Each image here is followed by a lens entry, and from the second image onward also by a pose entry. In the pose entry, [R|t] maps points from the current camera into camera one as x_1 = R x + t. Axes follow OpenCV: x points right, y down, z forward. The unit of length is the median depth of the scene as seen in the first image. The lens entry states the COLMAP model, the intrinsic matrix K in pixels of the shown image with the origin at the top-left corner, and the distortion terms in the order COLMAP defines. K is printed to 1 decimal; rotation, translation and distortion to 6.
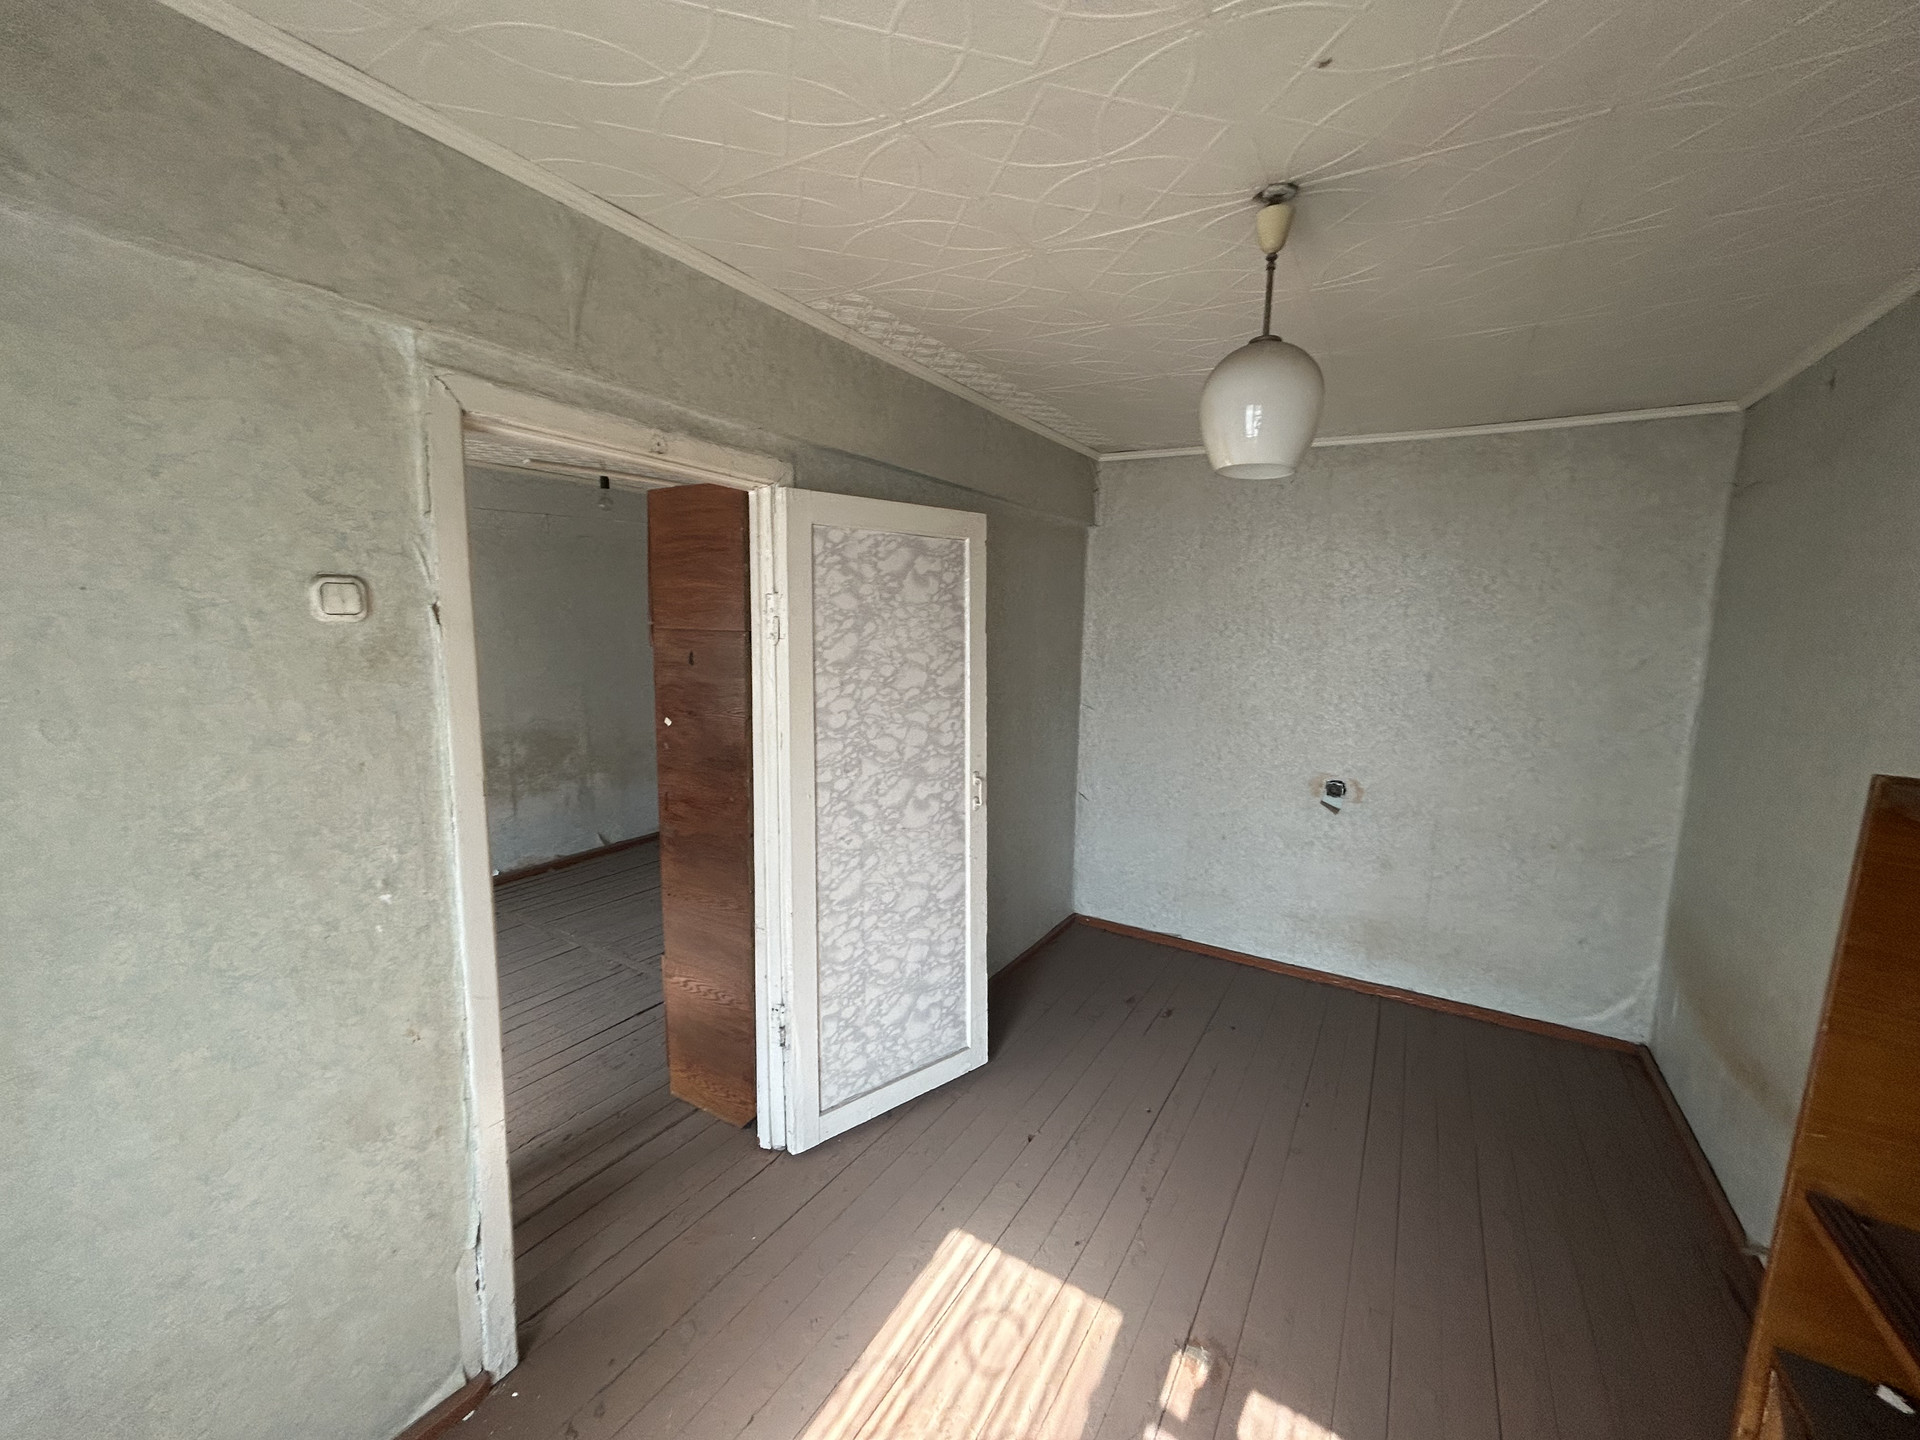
lens RADIAL K [[771.3, 0, 956.4], [0, 771.3, 718.7], [0, 0, 1]] dist [-0.002686, -0.000244]
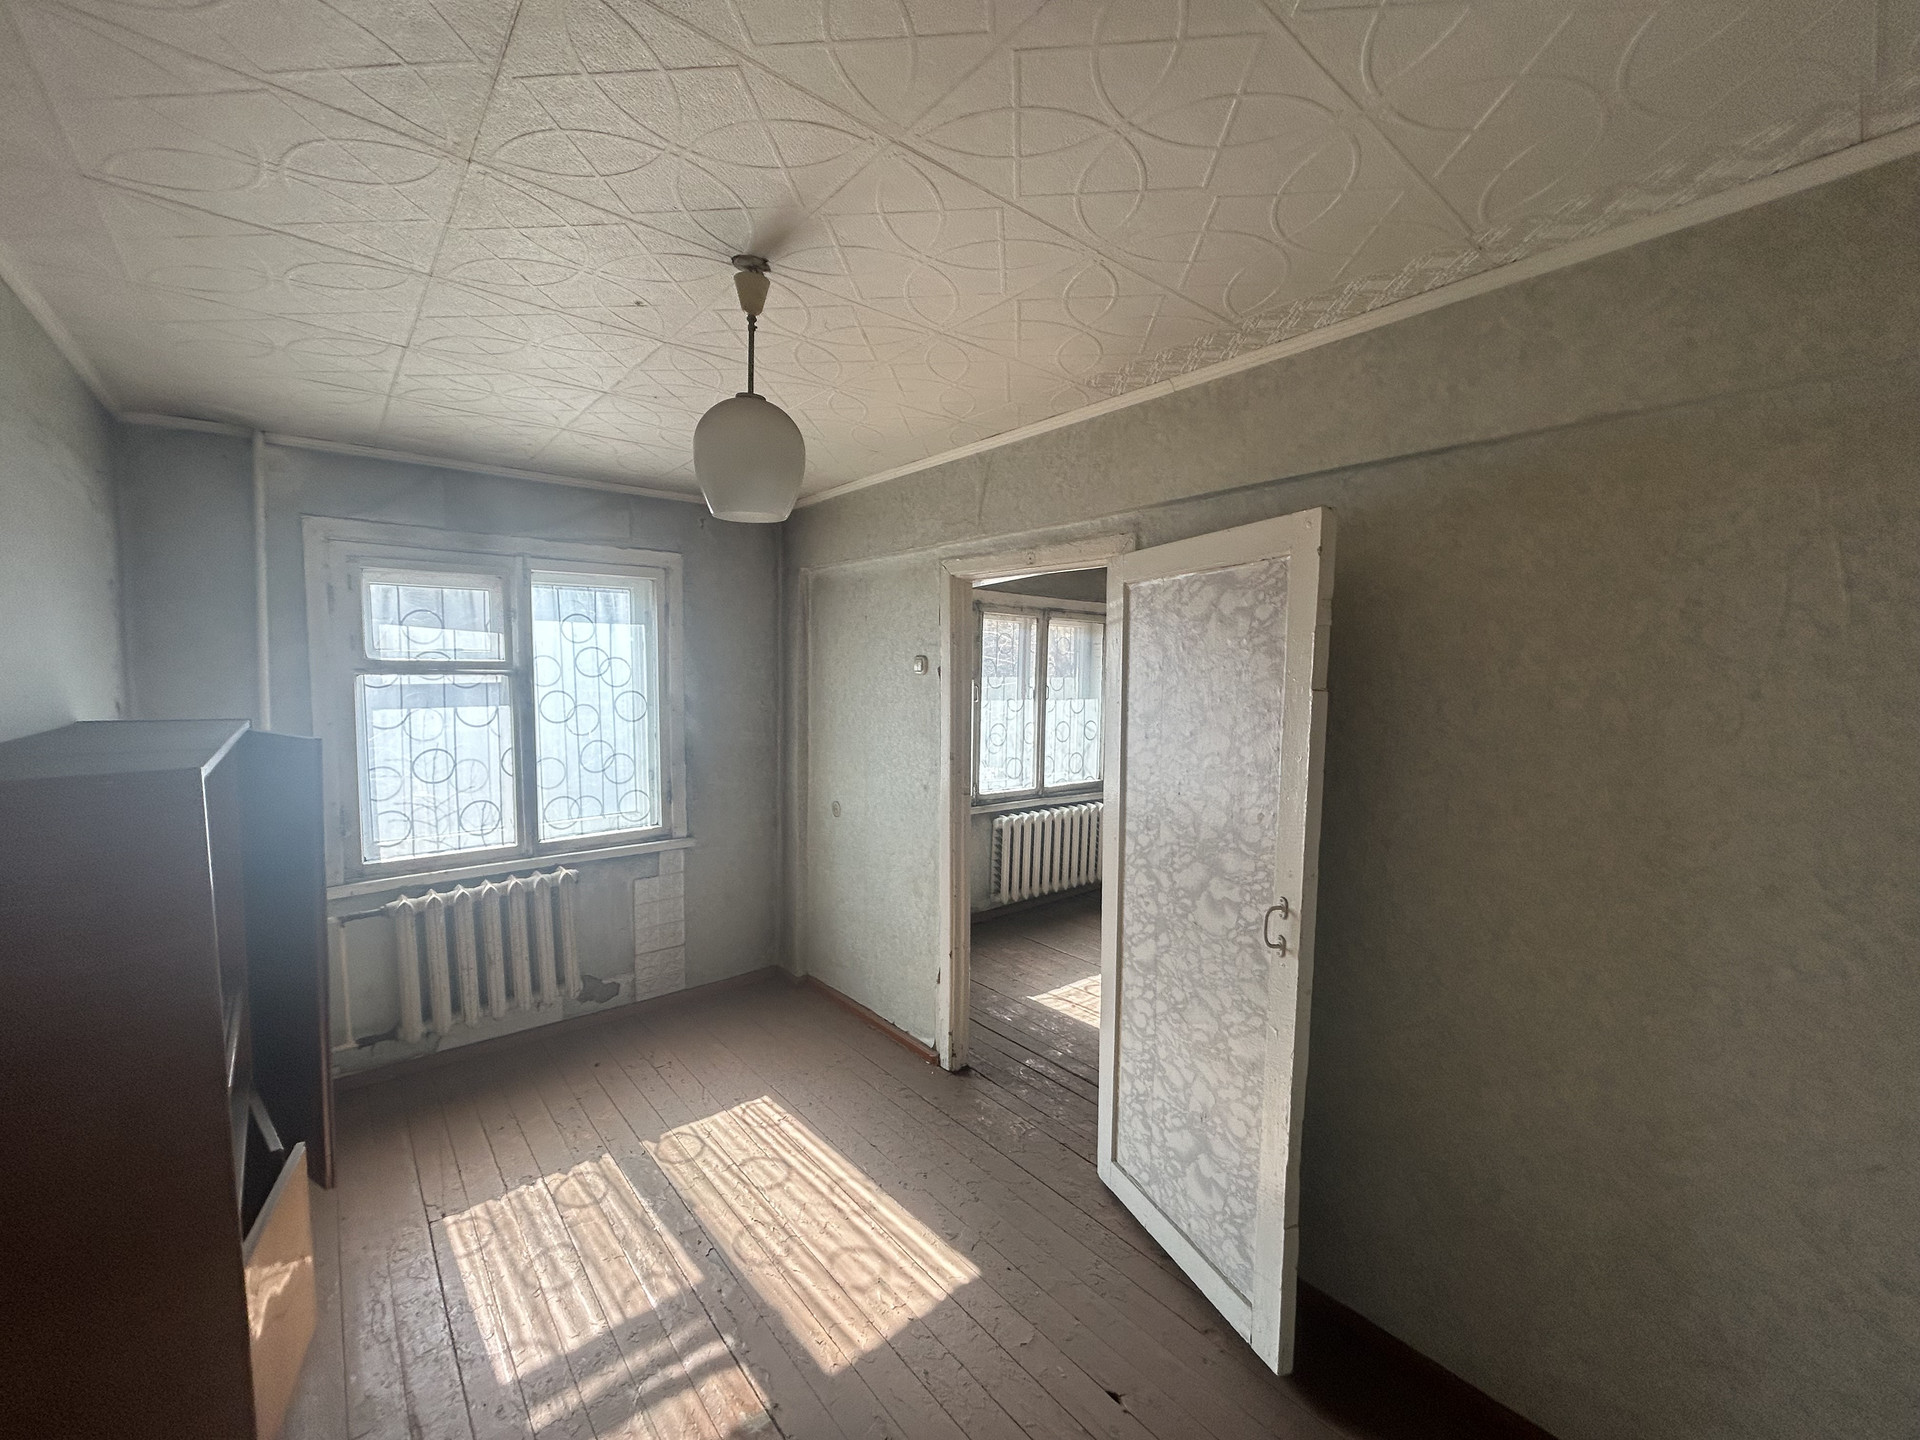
lens RADIAL K [[771.3, 0, 956.4], [0, 771.3, 718.7], [0, 0, 1]] dist [-0.002686, -0.000244]
pose [[-0.316679, 0.030209, -0.948052, 0.758539], [-0.140832, 0.986917, 0.078490, -0.097996], [0.938020, 0.158372, -0.308281, 0.946806]]
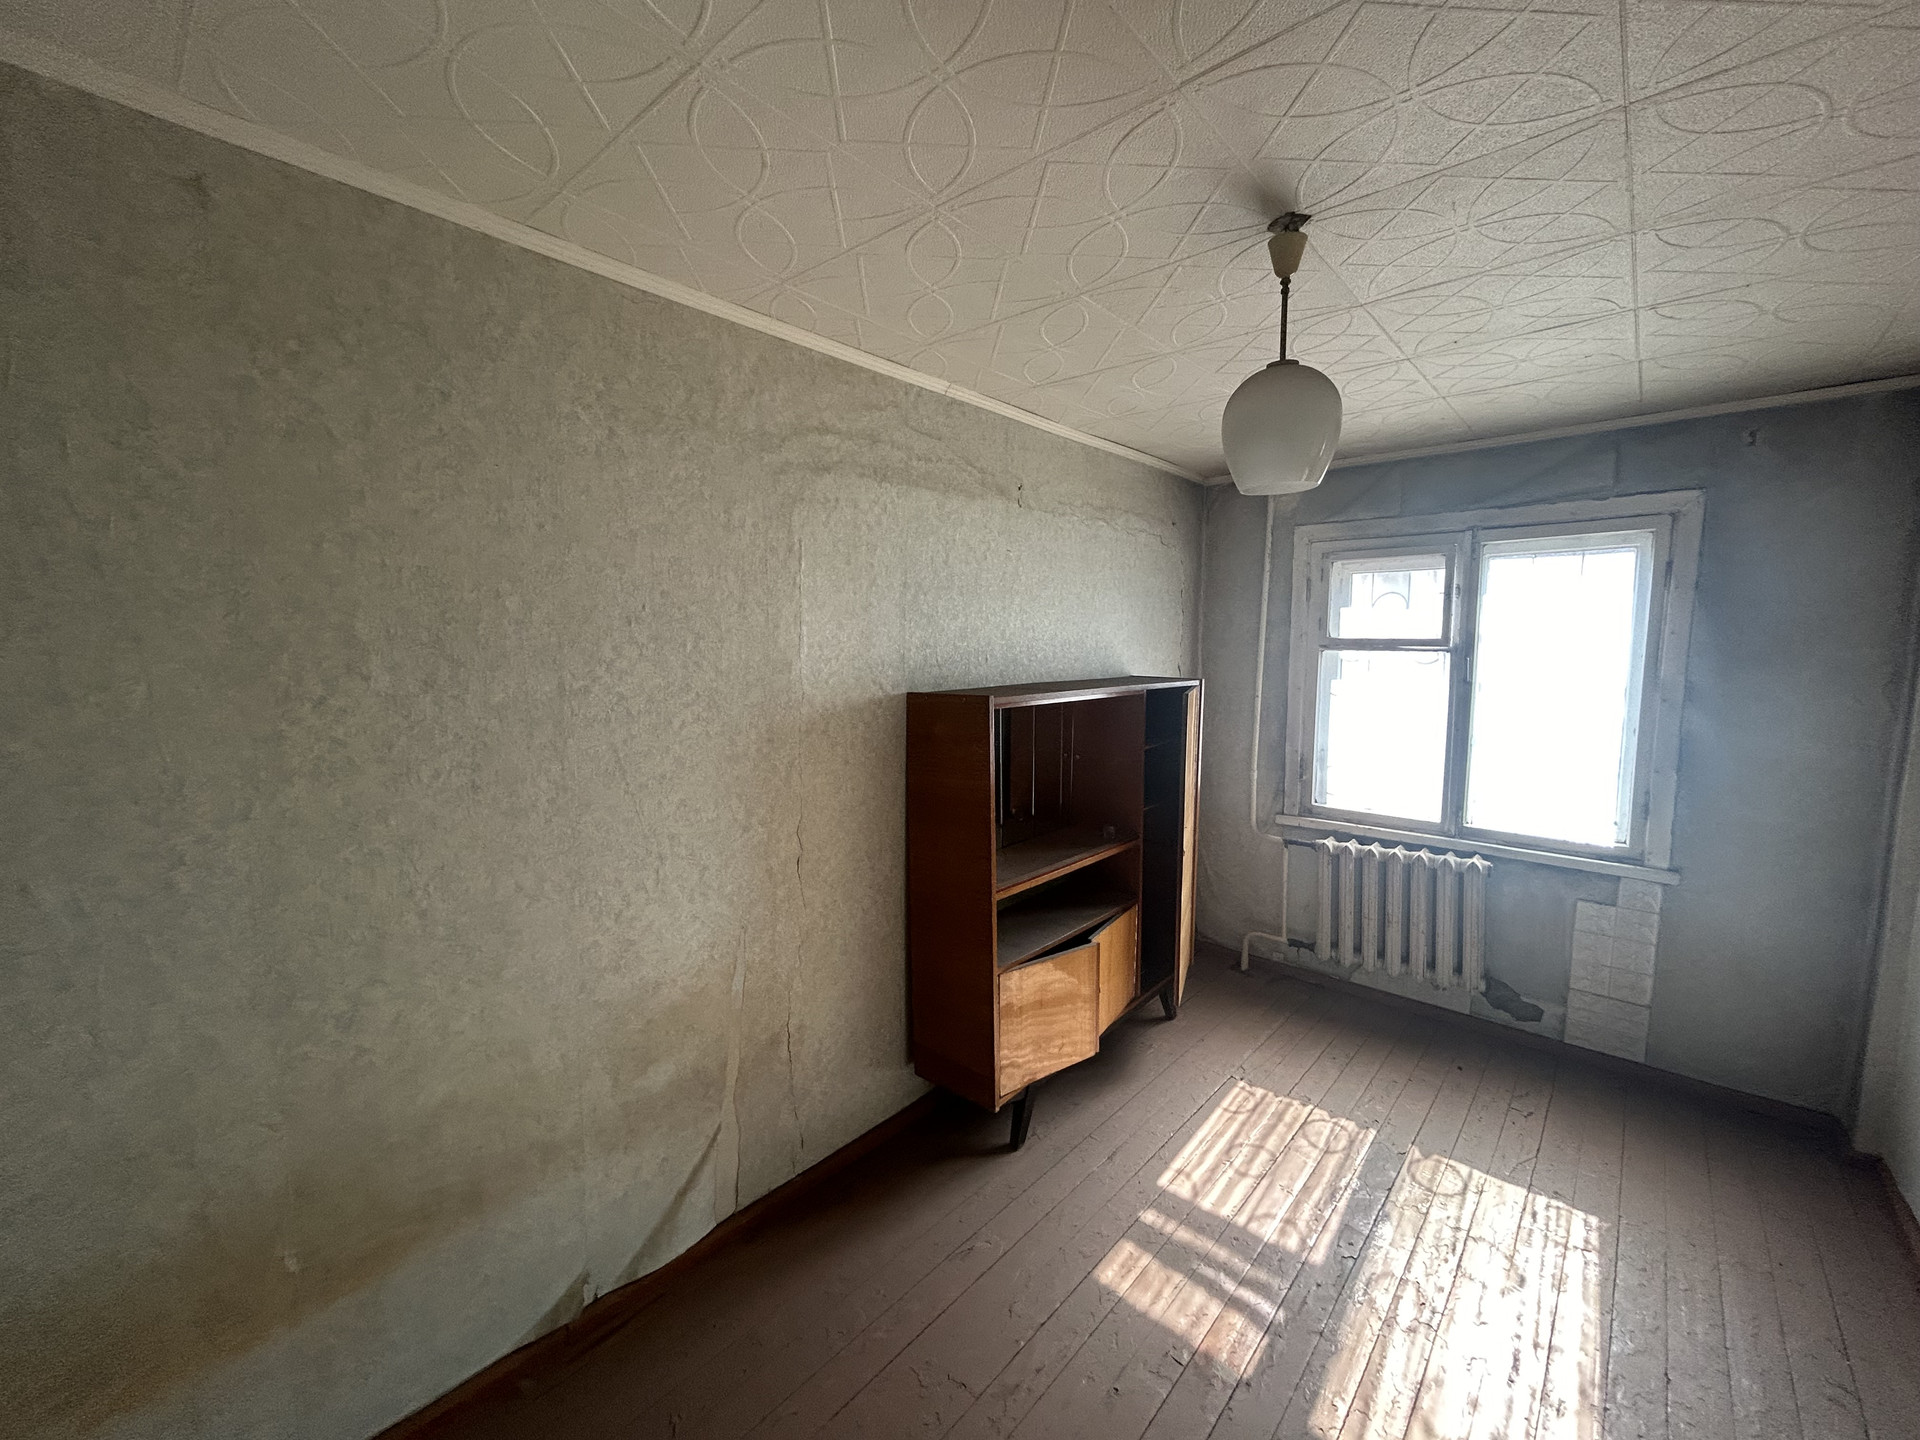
lens RADIAL K [[771.3, 0, 956.4], [0, 771.3, 718.7], [0, 0, 1]] dist [-0.002686, -0.000244]
pose [[-0.982512, -0.050418, 0.179242, 0.353211], [-0.007212, 0.972224, 0.233940, -0.149268], [-0.186058, 0.228556, -0.955586, 1.240049]]
